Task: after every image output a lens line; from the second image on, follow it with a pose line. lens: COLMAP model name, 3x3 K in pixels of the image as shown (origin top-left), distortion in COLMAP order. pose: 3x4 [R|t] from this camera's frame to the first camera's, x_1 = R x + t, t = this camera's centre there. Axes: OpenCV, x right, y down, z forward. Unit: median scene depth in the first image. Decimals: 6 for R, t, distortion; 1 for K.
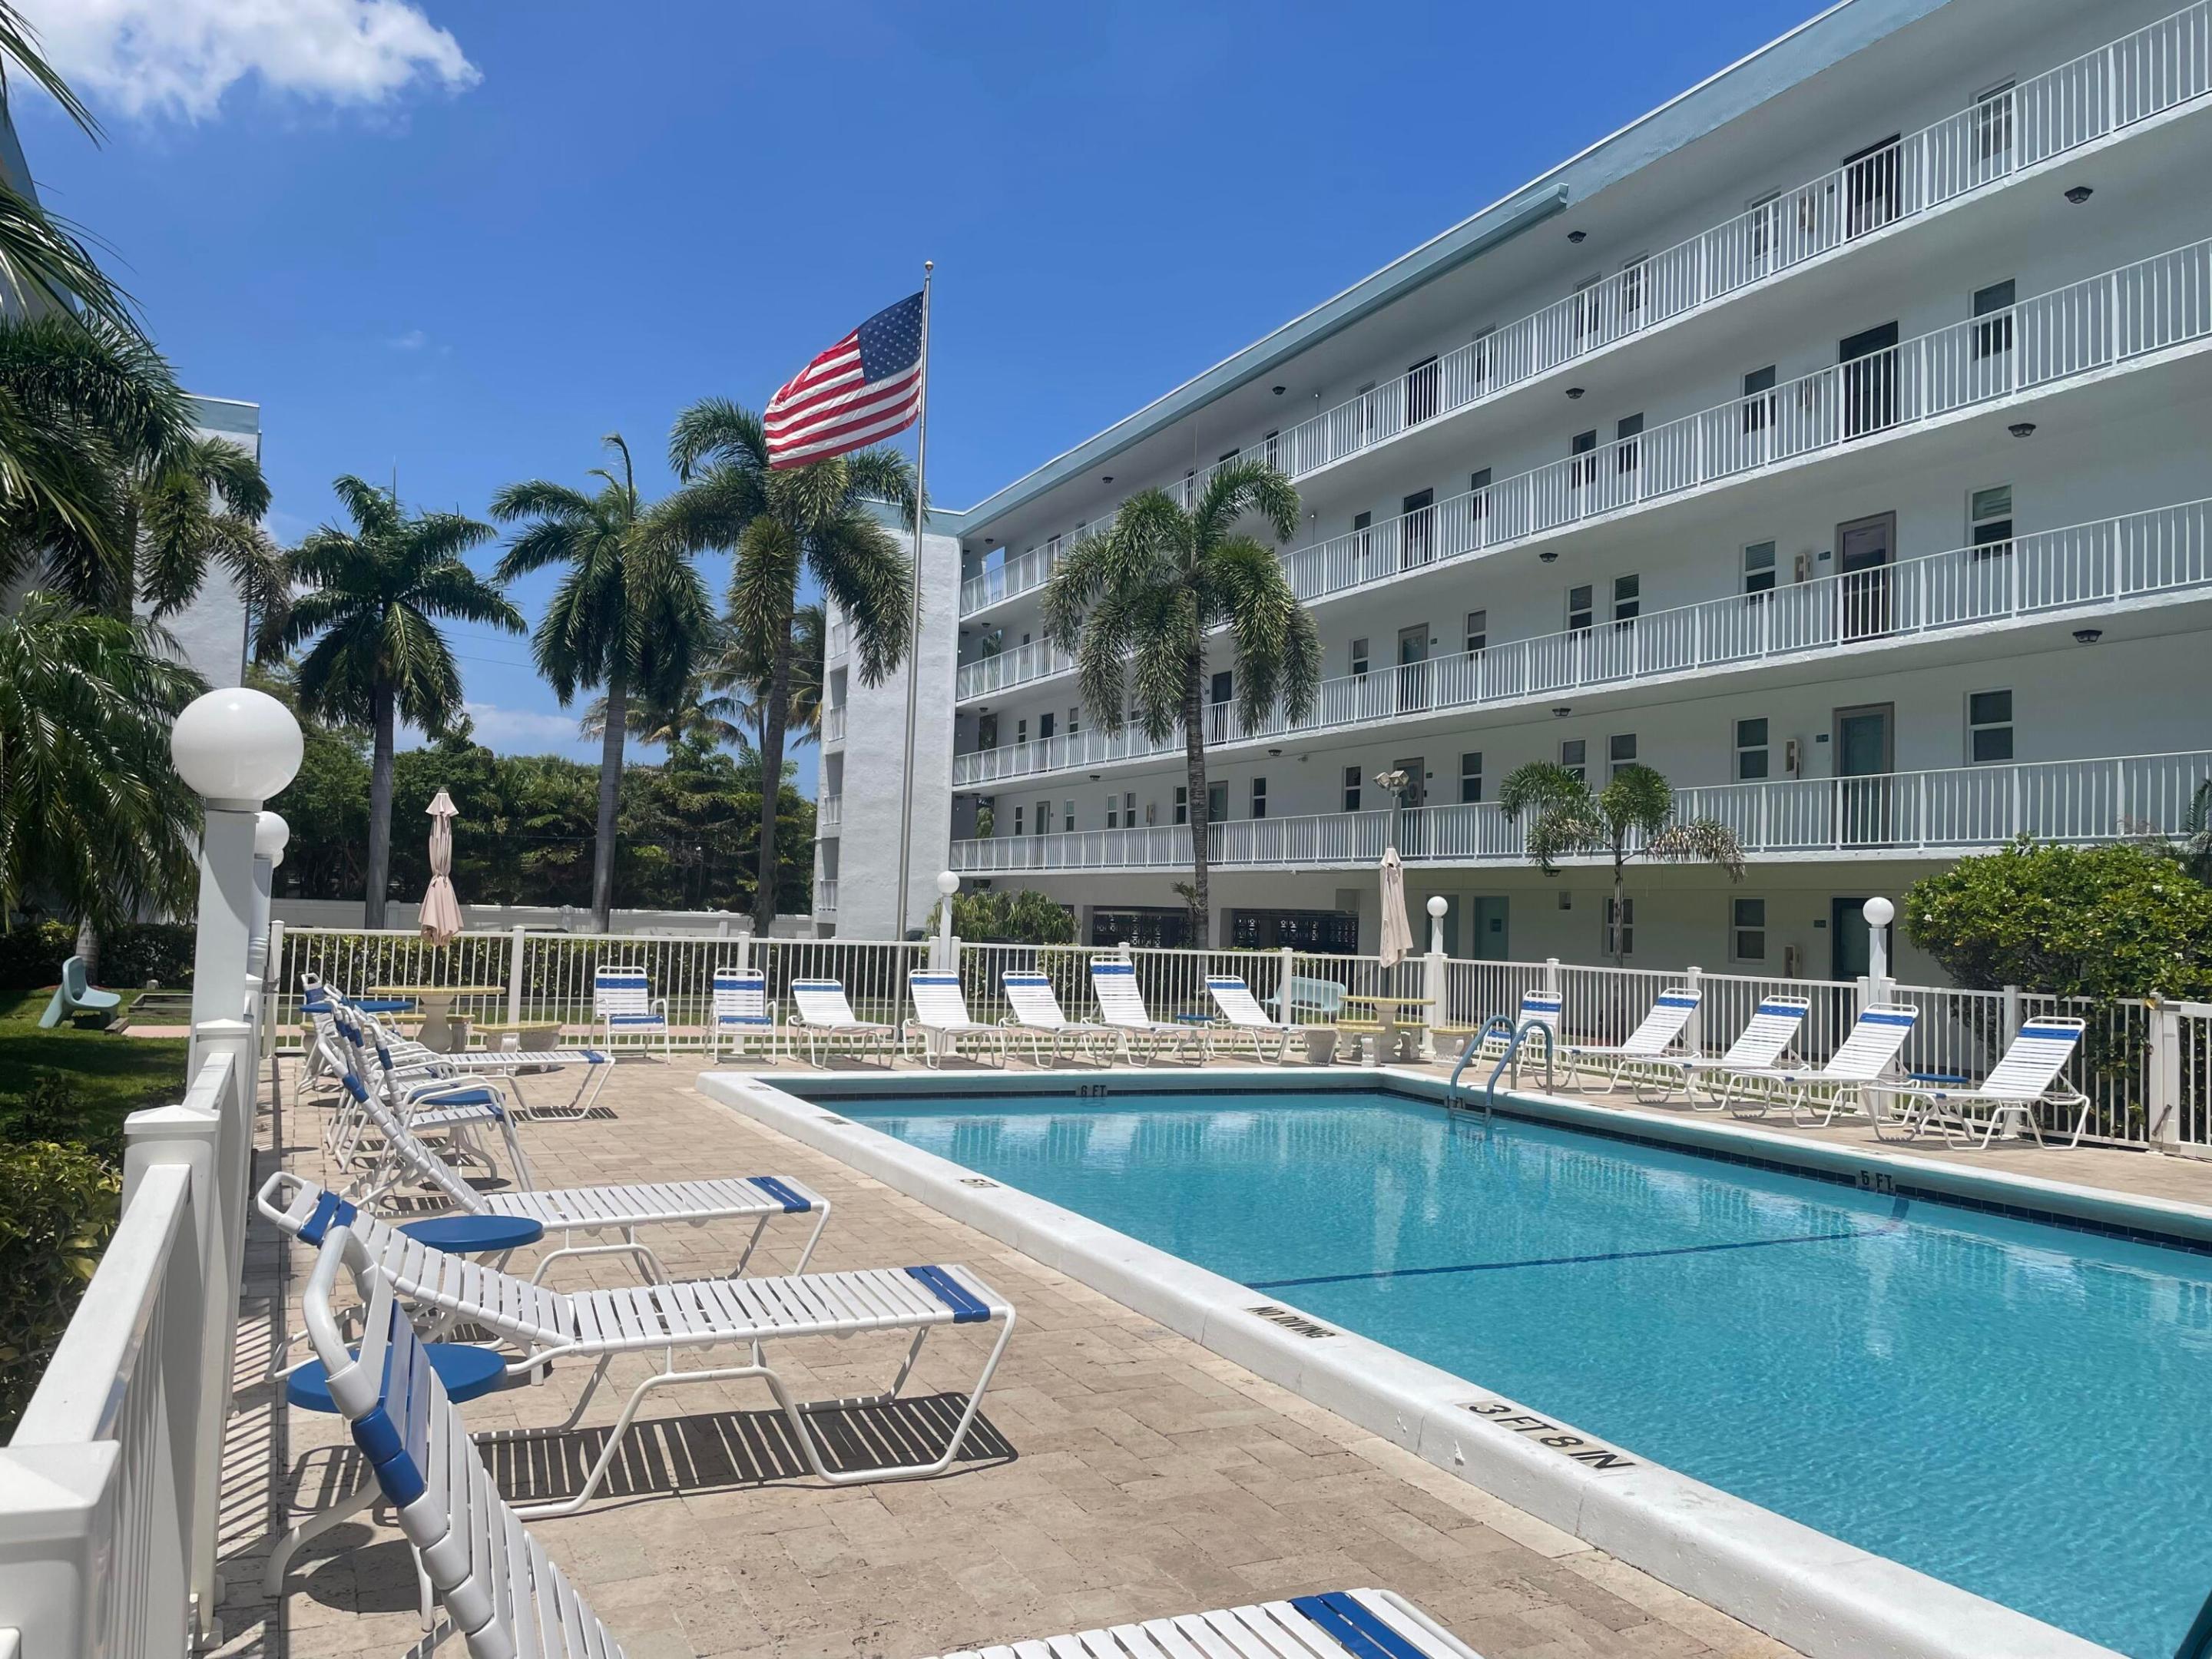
lens RADIAL K [[1656.0, 0, 1105.4], [0, 1656.0, 807.2], [0, 0, 1]] dist [0.055174, -0.065241]
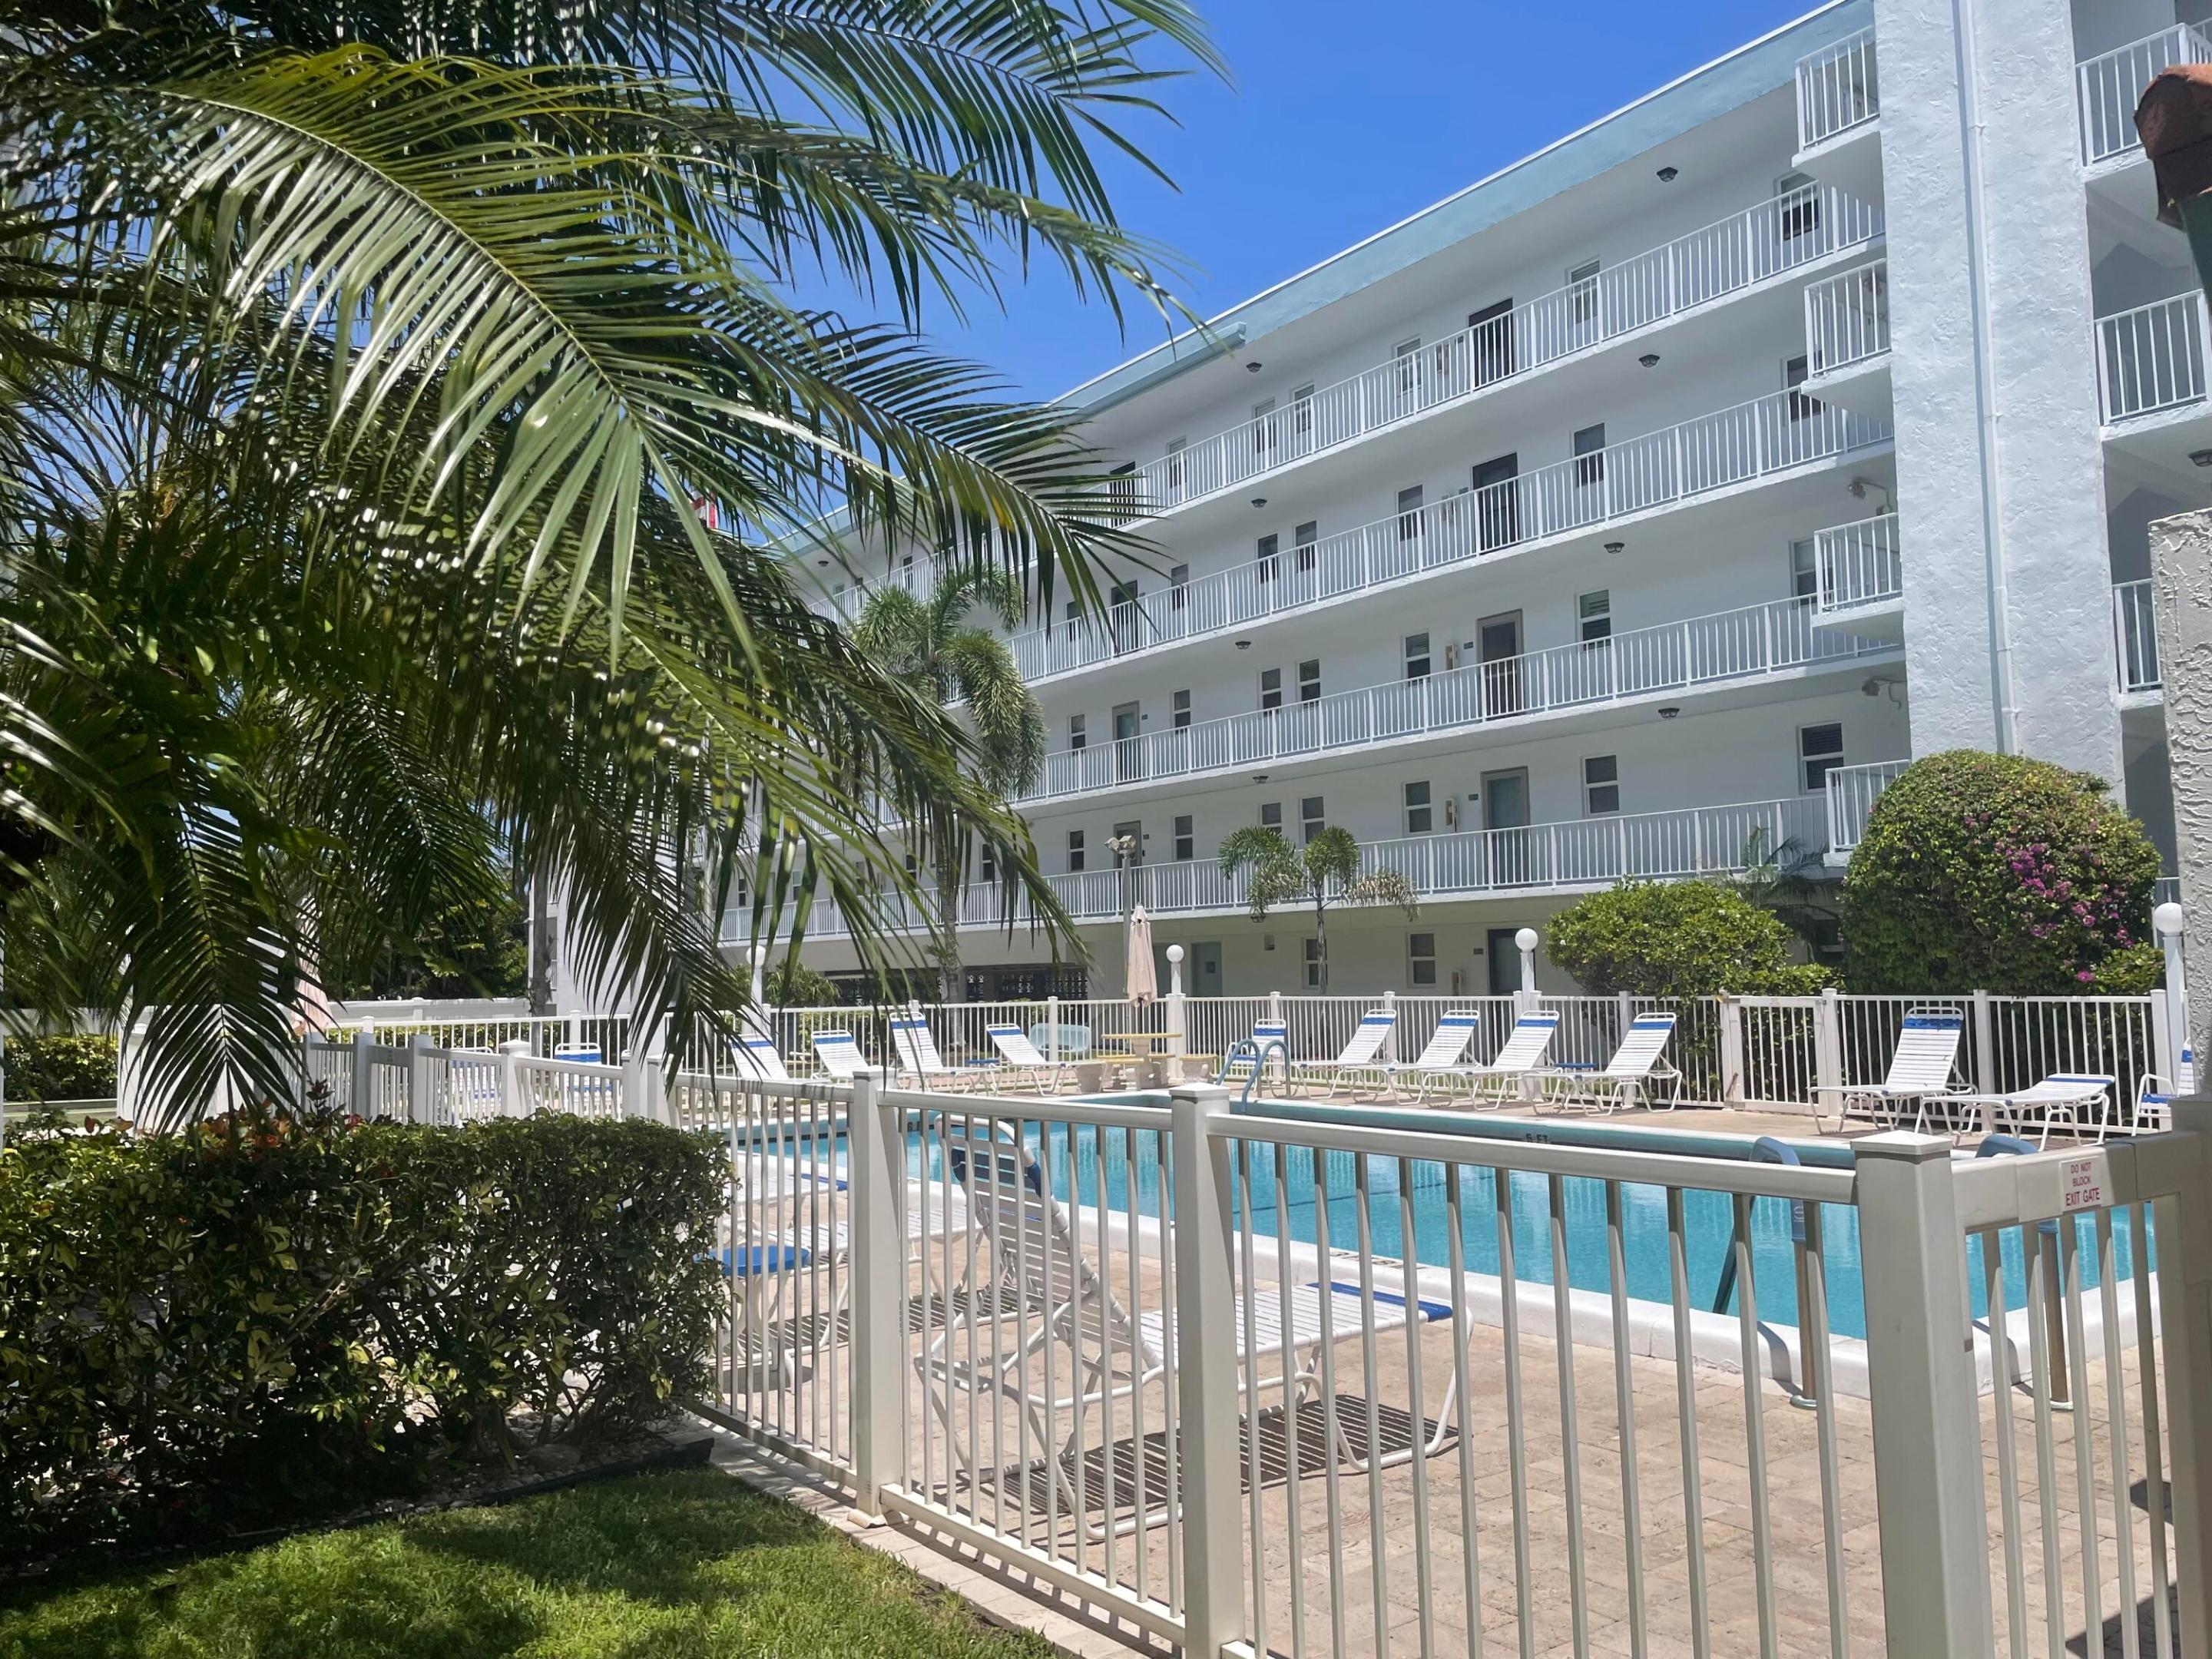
lens RADIAL K [[1663.0, 0, 1109.4], [0, 1663.0, 837.1], [0, 0, 1]] dist [0.062911, -0.005890]
pose [[0.979800, -0.038489, 0.196243, -0.076901], [0.041540, 0.999071, -0.011455, -0.011403], [-0.195620, 0.019375, 0.980488, -0.151120]]
